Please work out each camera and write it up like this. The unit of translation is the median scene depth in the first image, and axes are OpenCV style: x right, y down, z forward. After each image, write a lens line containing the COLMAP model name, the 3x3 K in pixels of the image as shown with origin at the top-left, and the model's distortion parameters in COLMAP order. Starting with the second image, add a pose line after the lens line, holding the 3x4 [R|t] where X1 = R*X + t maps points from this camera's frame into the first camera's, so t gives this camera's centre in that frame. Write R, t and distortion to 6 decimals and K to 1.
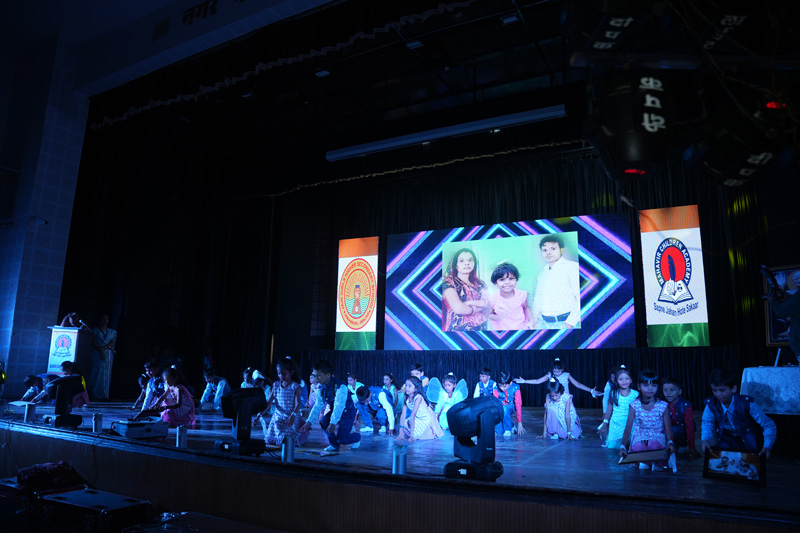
lens RADIAL K [[542.6, 0, 400.0], [0, 542.6, 266.5], [0, 0, 1]] dist [-0.182009, 0.134978]
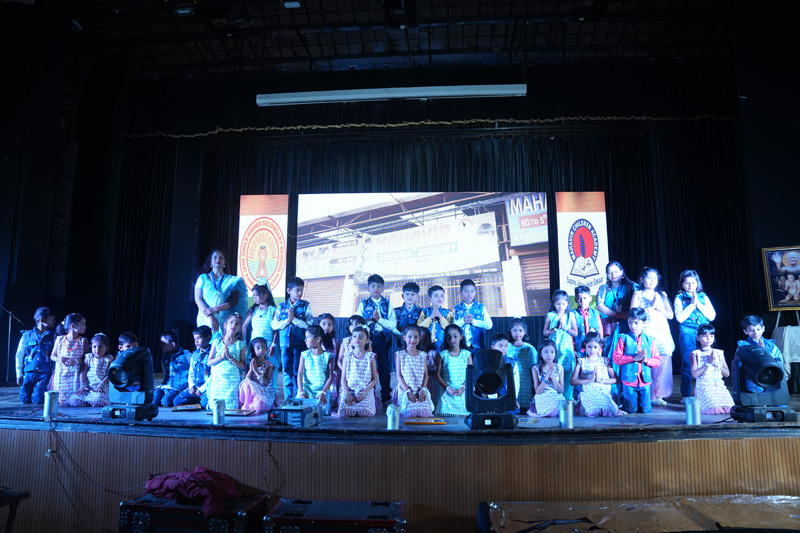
lens RADIAL K [[542.6, 0, 400.0], [0, 542.6, 266.5], [0, 0, 1]] dist [-0.182009, 0.134978]
pose [[0.918100, 0.039113, 0.394415, -0.254577], [-0.059061, 0.997509, 0.038562, 0.023026], [-0.391924, -0.058698, 0.918123, 0.088434]]
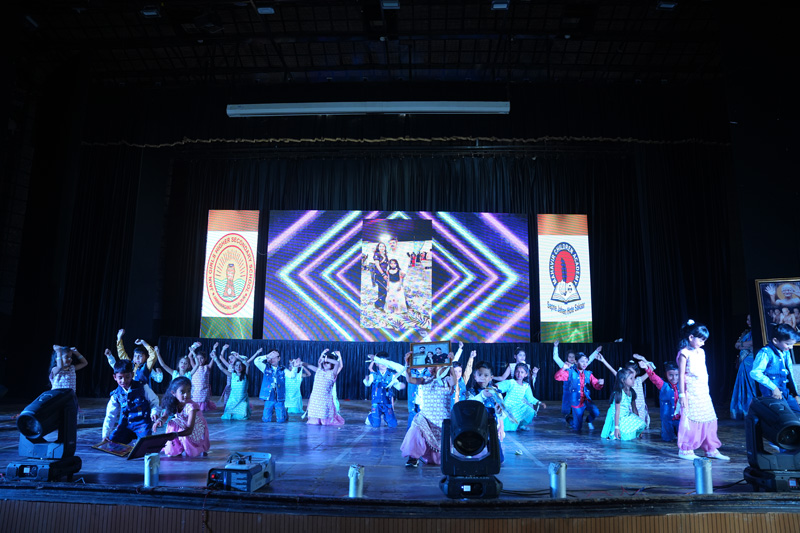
lens RADIAL K [[542.6, 0, 400.0], [0, 542.6, 266.5], [0, 0, 1]] dist [-0.182009, 0.134978]
pose [[0.899501, 0.069692, 0.431324, -0.233782], [-0.079640, 0.996811, 0.005023, 0.014736], [-0.429599, -0.038869, 0.902183, 0.127188]]
